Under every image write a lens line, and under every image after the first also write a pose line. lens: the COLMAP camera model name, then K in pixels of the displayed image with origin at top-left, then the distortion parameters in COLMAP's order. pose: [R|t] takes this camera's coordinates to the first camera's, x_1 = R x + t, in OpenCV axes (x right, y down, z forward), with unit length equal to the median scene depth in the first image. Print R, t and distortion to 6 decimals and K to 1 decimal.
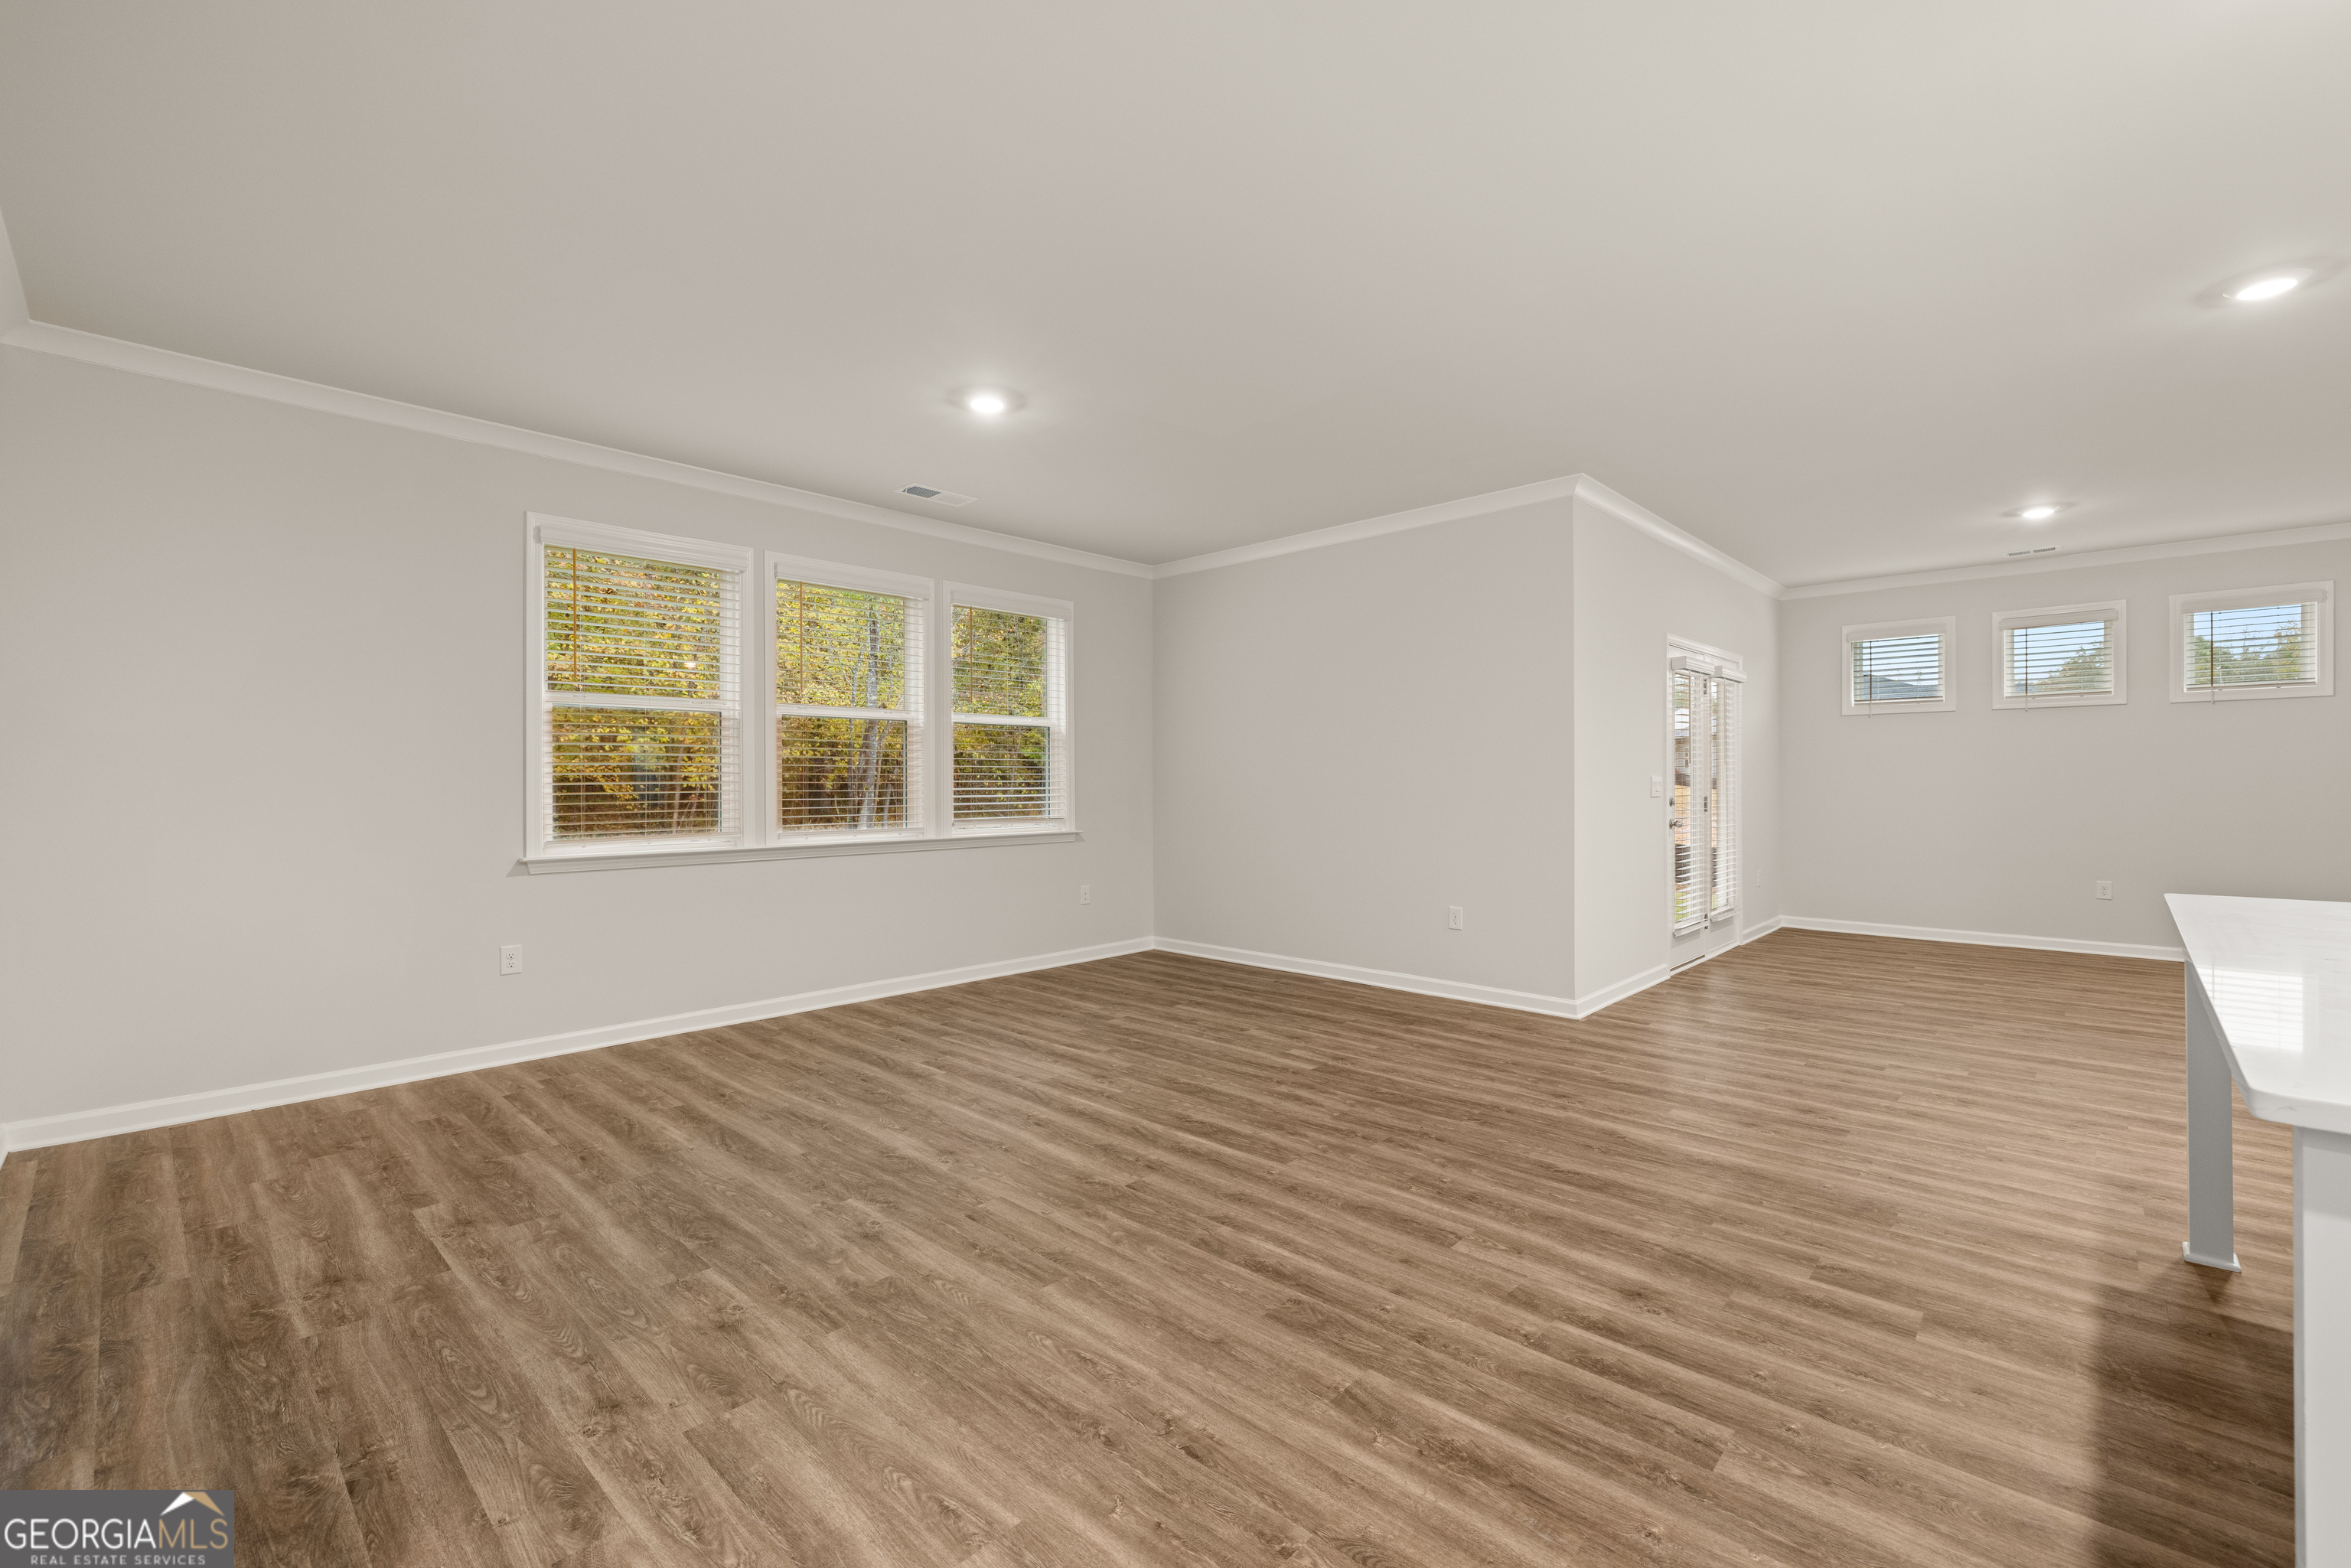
lens RADIAL K [[983.8, 0, 1170.6], [0, 983.8, 786.2], [0, 0, 1]] dist [-0.004393, 0.000941]
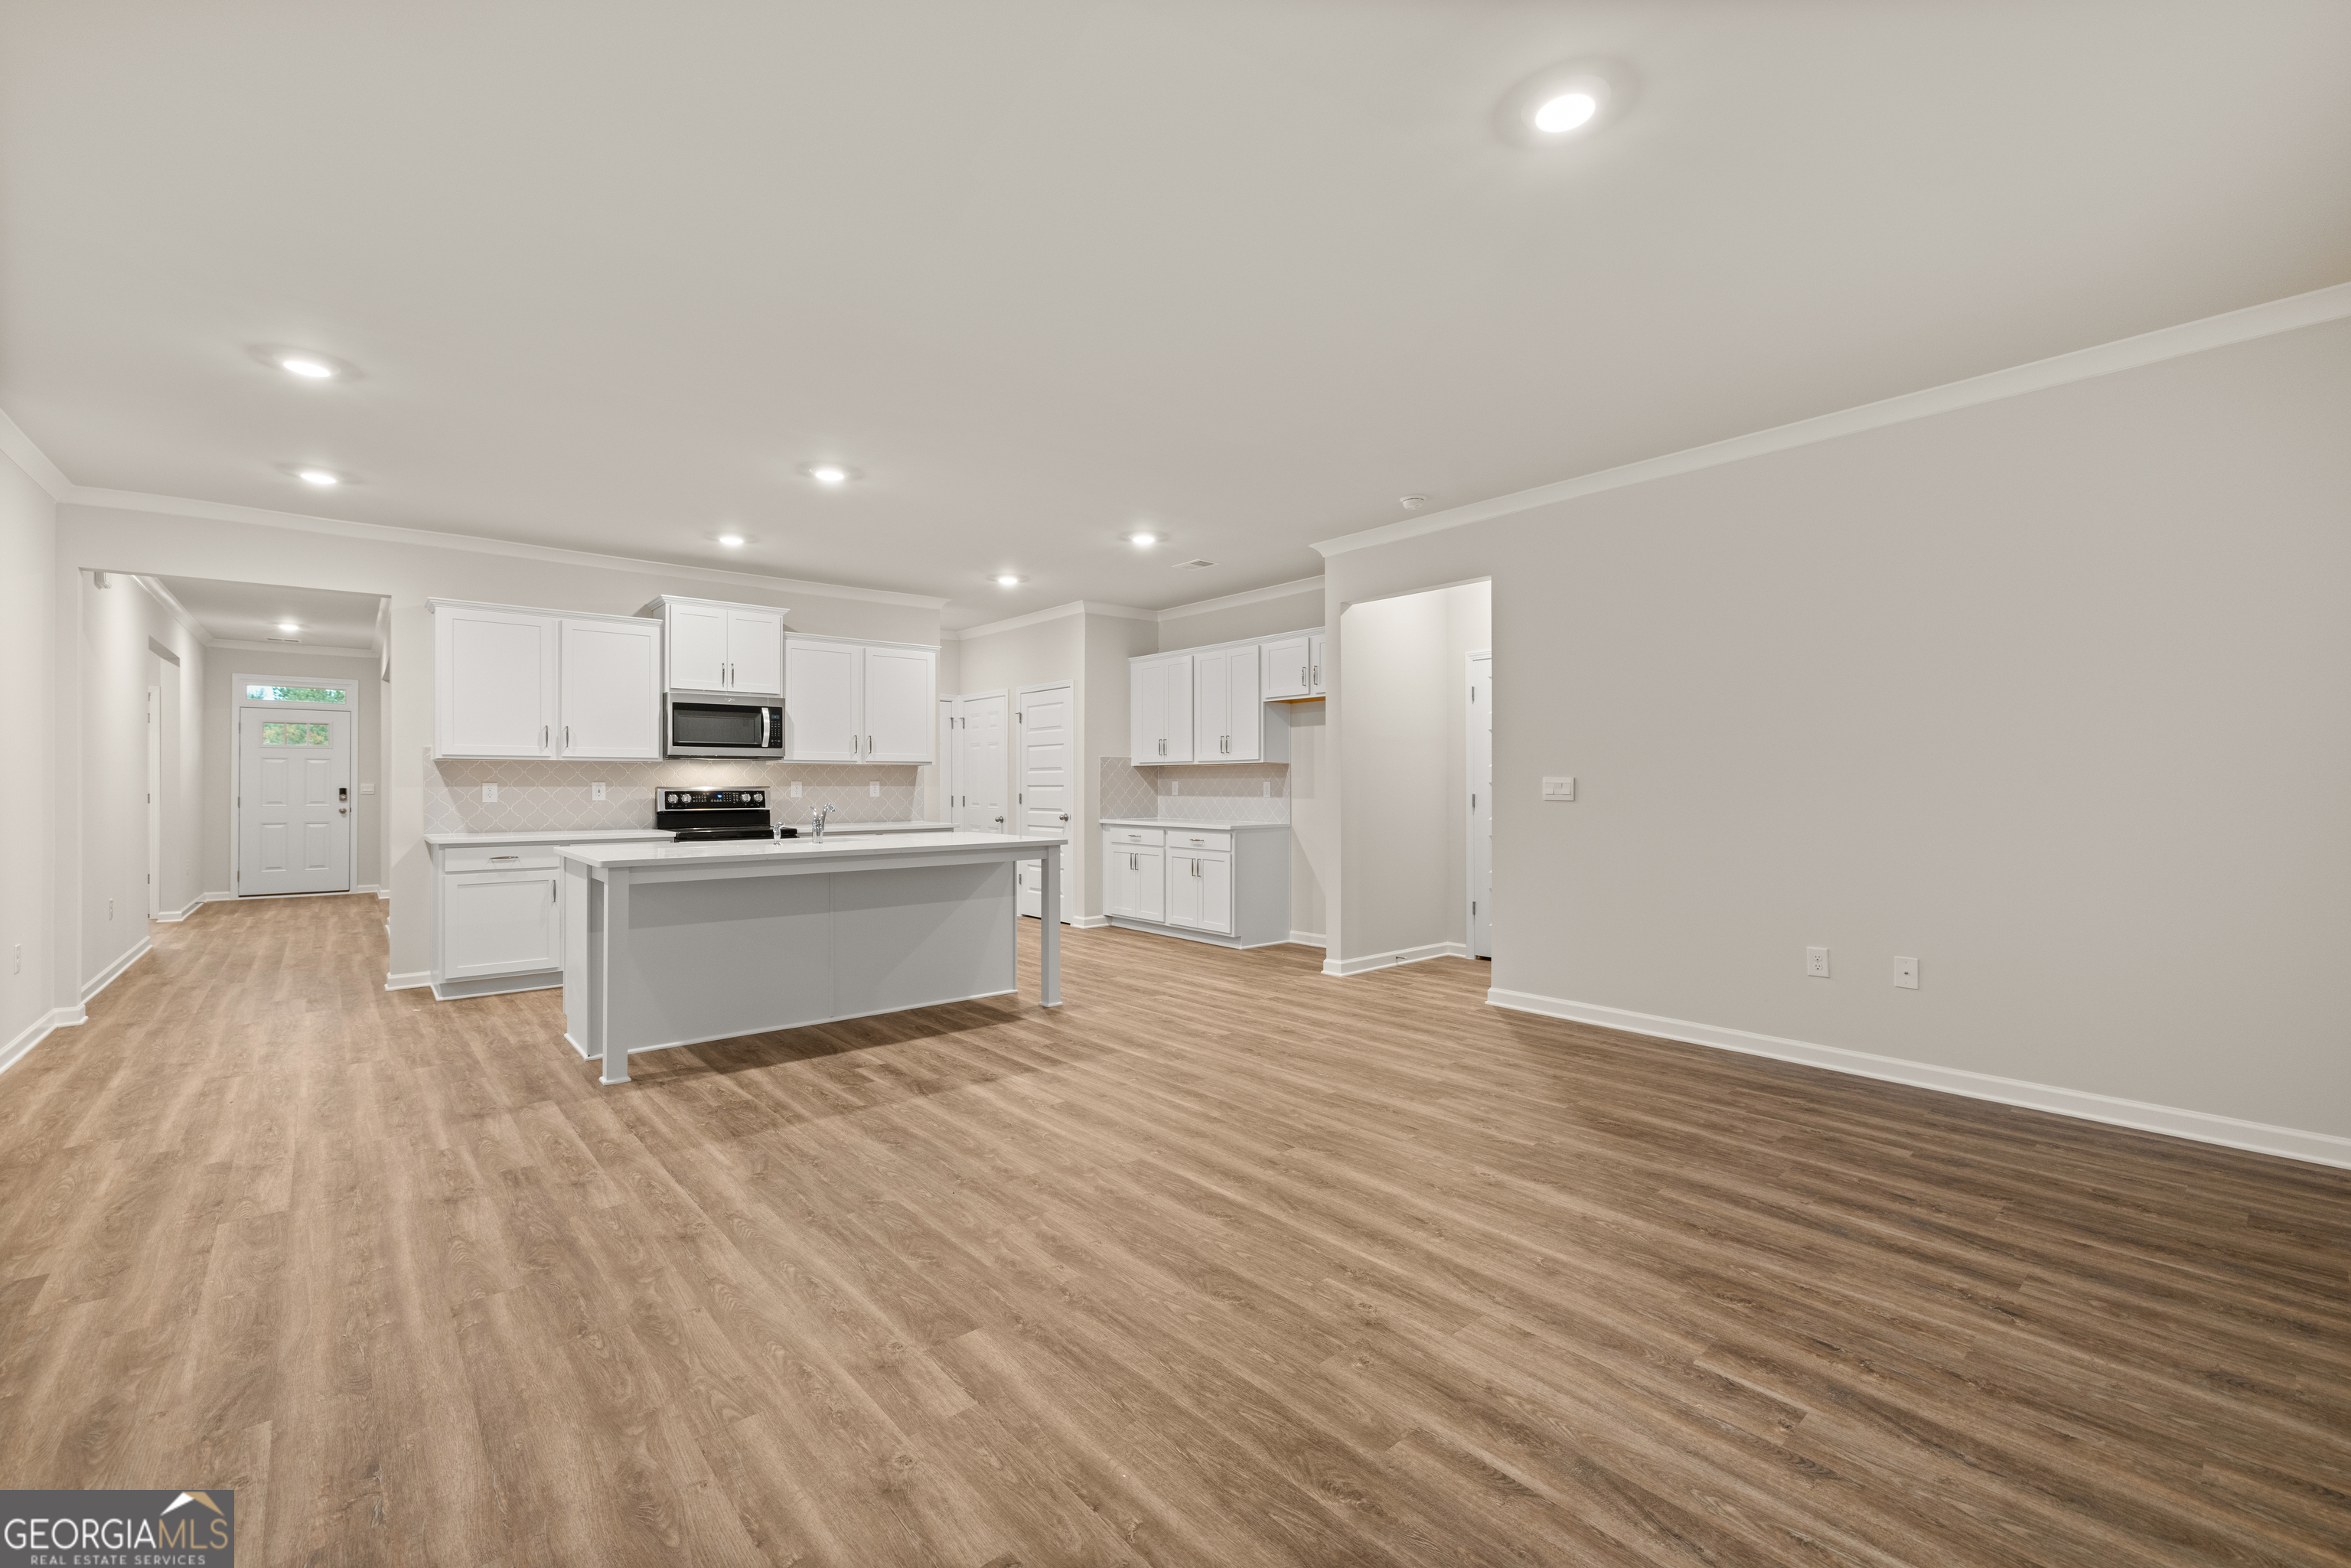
lens RADIAL K [[983.8, 0, 1175.1], [0, 983.8, 780.1], [0, 0, 1]] dist [-0.004393, 0.000941]
pose [[-0.995144, 0.005519, 0.098275, -0.022493], [0.005615, 0.999984, 0.000699, -0.010137], [-0.098270, 0.001247, -0.995159, 2.074040]]
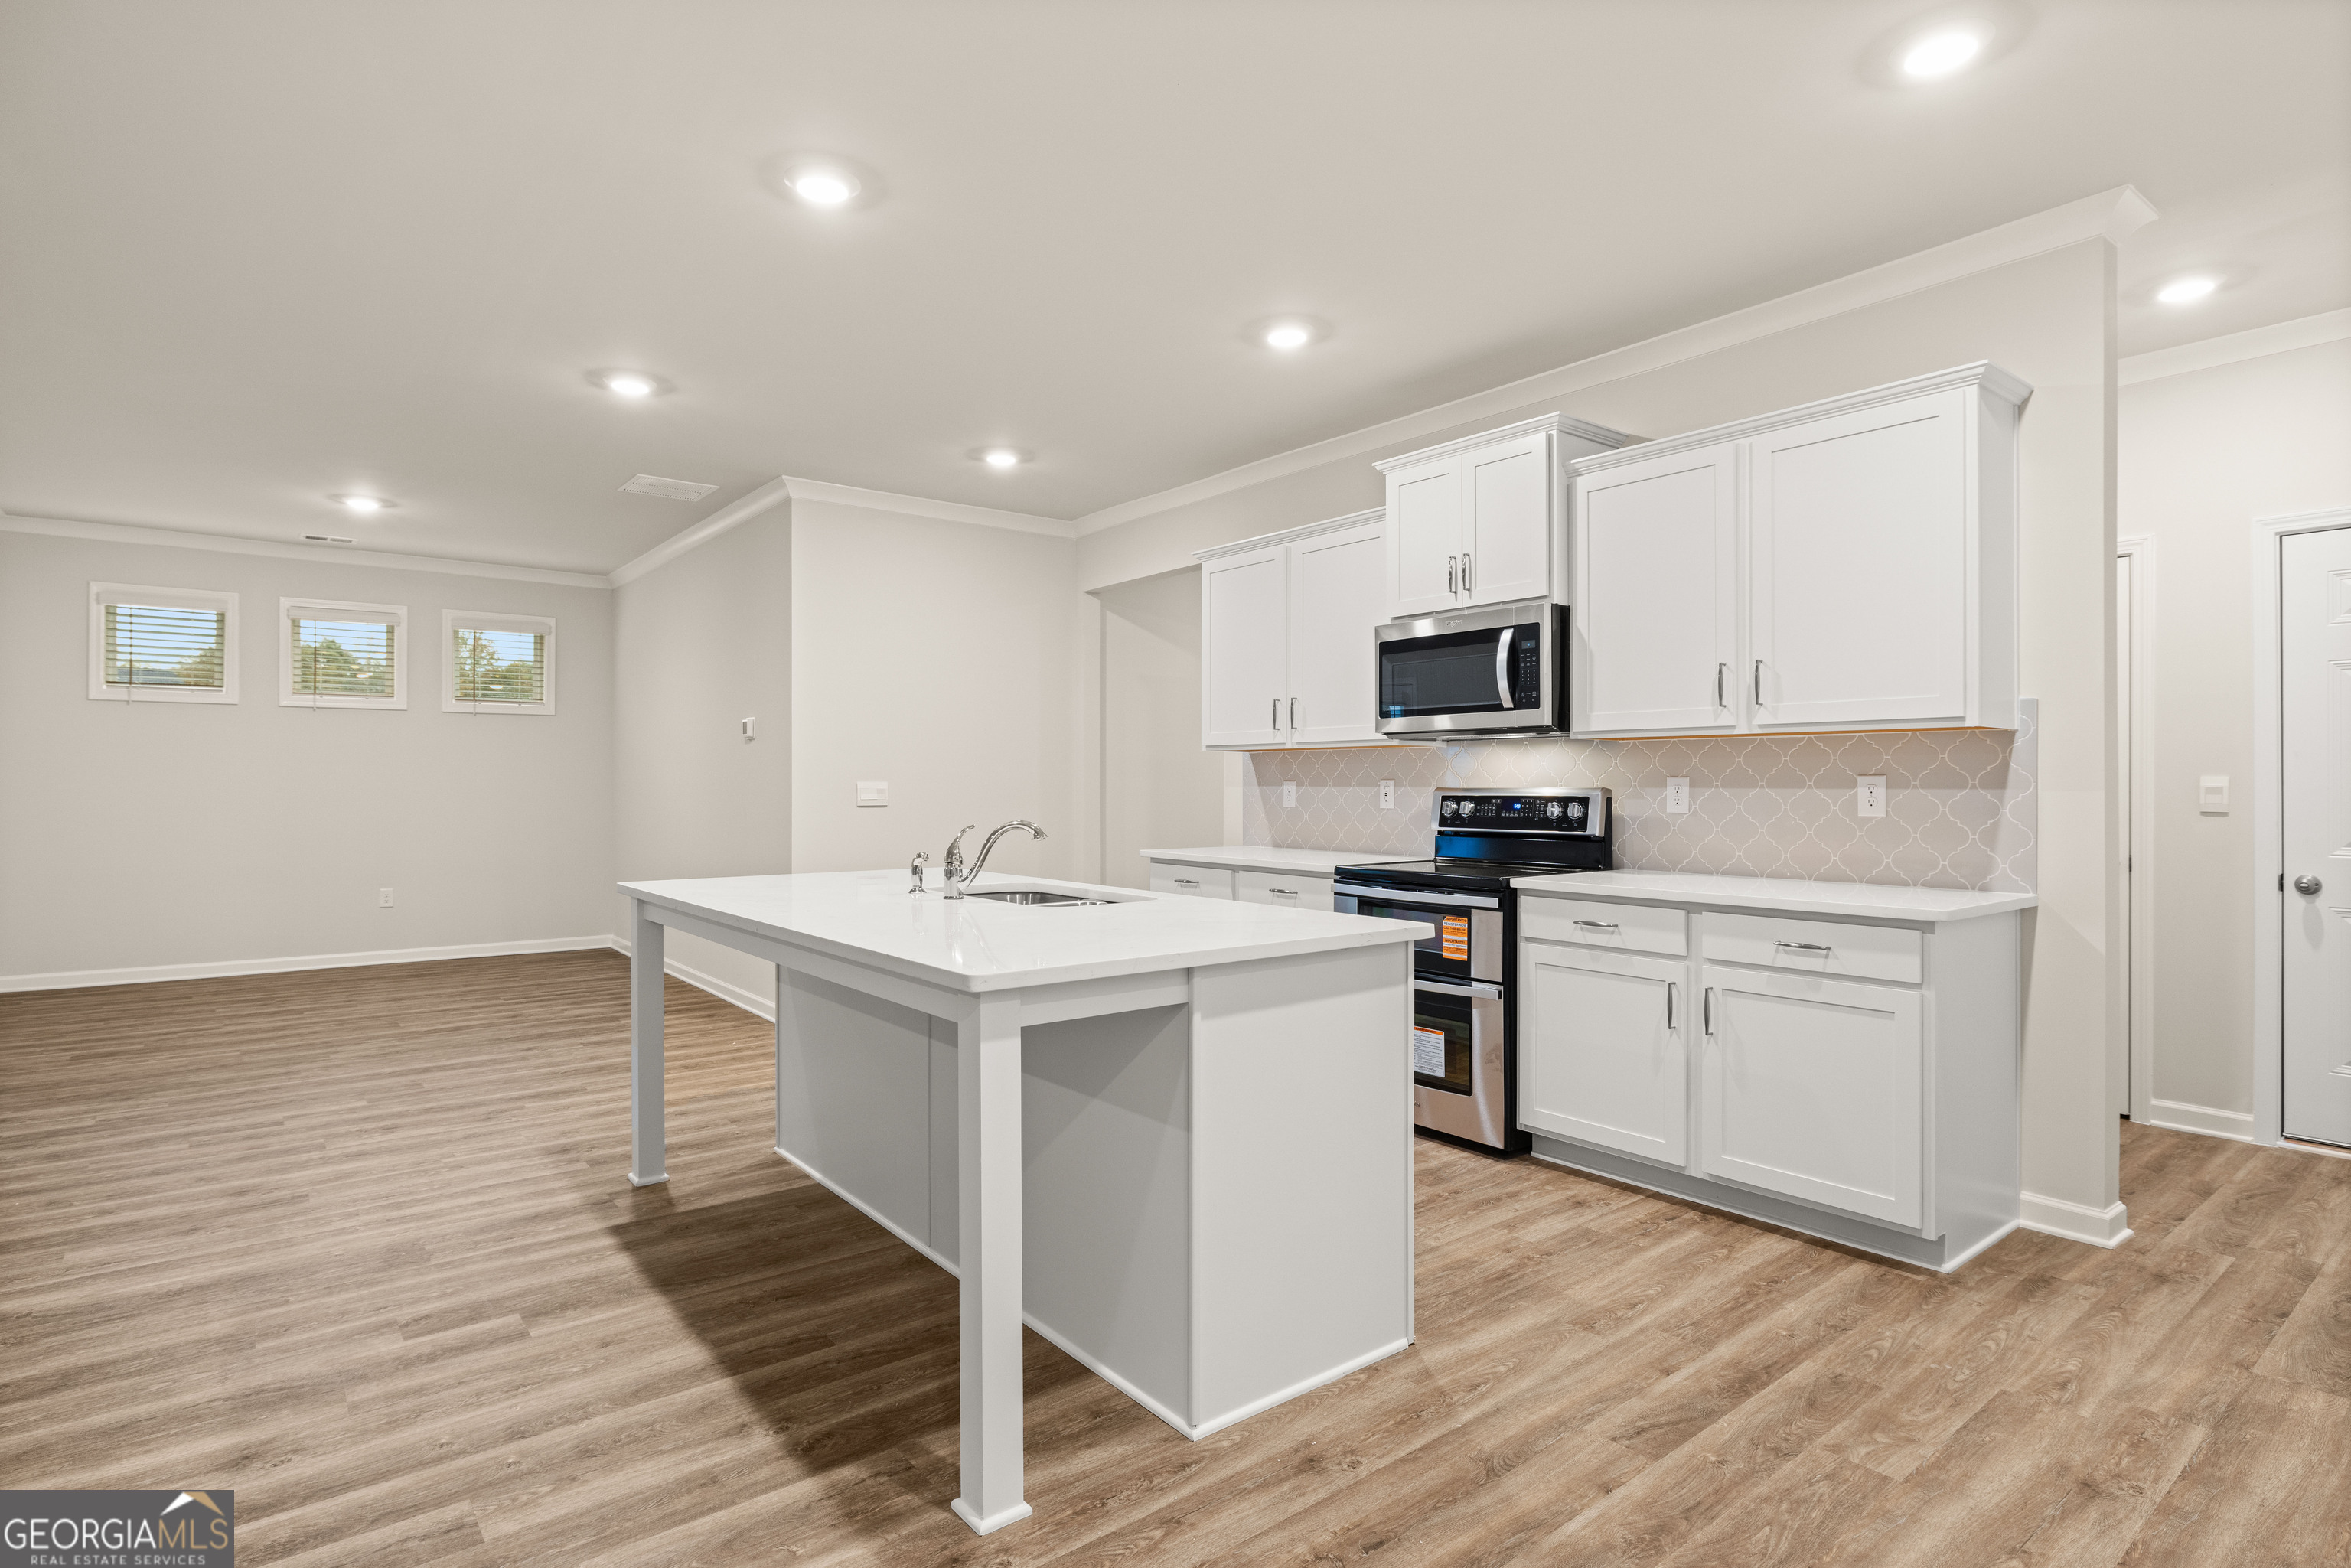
lens RADIAL K [[1189.8, 0, 1172.6], [0, 1189.8, 778.2], [0, 0, 1]] dist [-0.009206, 0.001882]
pose [[0.140072, 0.008752, 0.990103, -0.257613], [0.003789, 0.999949, -0.009375, 0.000520], [-0.990134, 0.005064, 0.140032, 0.119172]]
